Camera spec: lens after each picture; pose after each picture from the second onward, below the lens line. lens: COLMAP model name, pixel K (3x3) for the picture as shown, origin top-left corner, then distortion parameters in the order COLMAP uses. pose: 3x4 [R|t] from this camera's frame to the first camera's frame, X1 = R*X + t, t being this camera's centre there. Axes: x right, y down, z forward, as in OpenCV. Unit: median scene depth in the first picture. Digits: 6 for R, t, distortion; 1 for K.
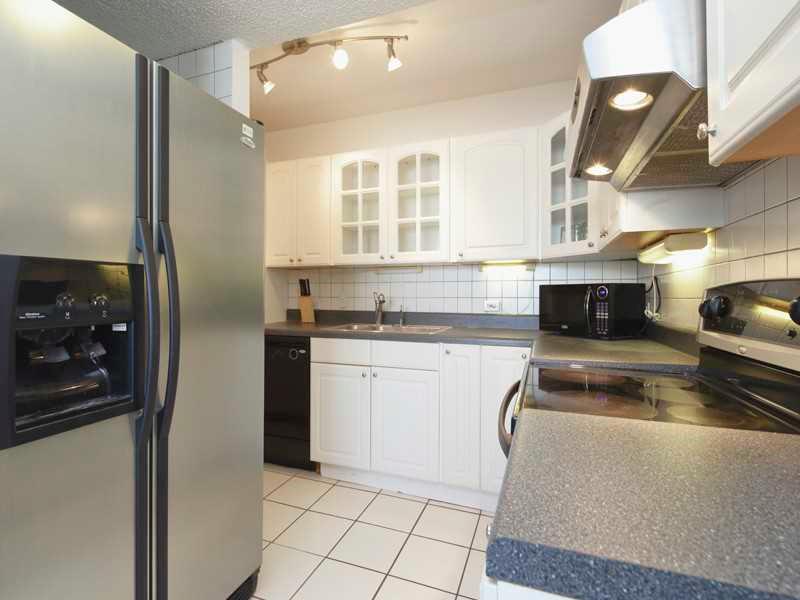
lens RADIAL K [[387.7, 0, 400.0], [0, 387.7, 300.0], [0, 0, 1]] dist [-0.000743, -0.000651]
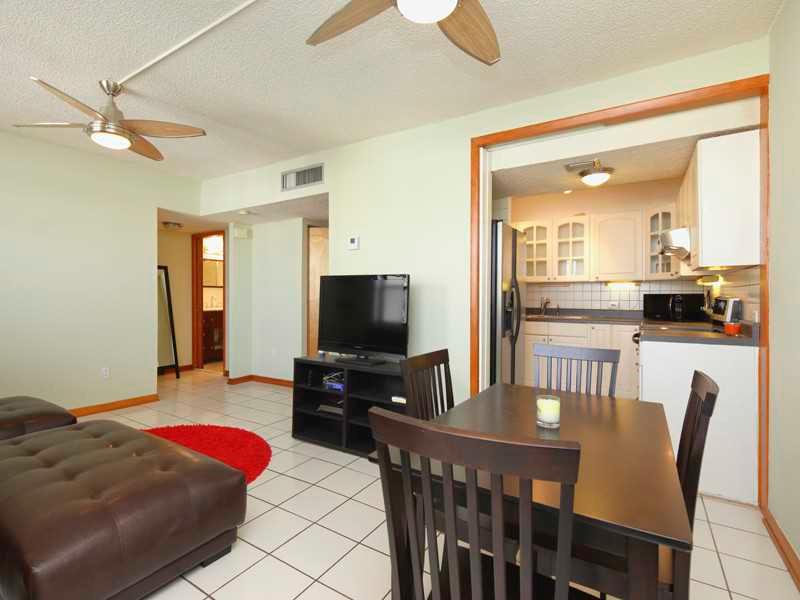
lens RADIAL K [[390.6, 0, 400.0], [0, 390.6, 300.0], [0, 0, 1]] dist [0.001032, 0.000125]
pose [[0.980197, 0.005945, -0.197937, -0.394704], [-0.006832, 0.999969, -0.003795, 0.004552], [0.197908, 0.005072, 0.980207, -1.019401]]
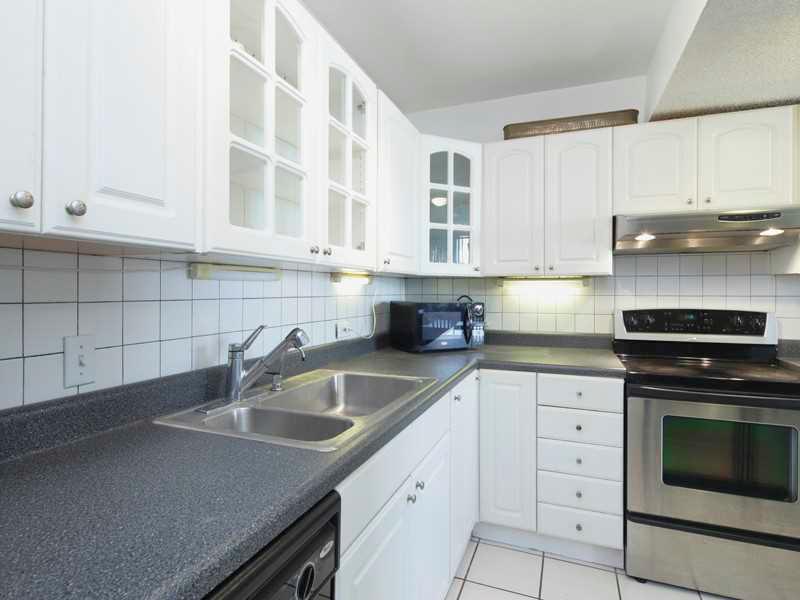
lens RADIAL K [[414.5, 0, 400.0], [0, 414.5, 300.0], [0, 0, 1]] dist [-0.001109, -0.000285]
pose [[0.010228, -0.016001, 0.999820, -0.586664], [0.014242, 0.999773, 0.015855, -0.058333], [-0.999846, 0.014078, 0.010453, 0.949887]]
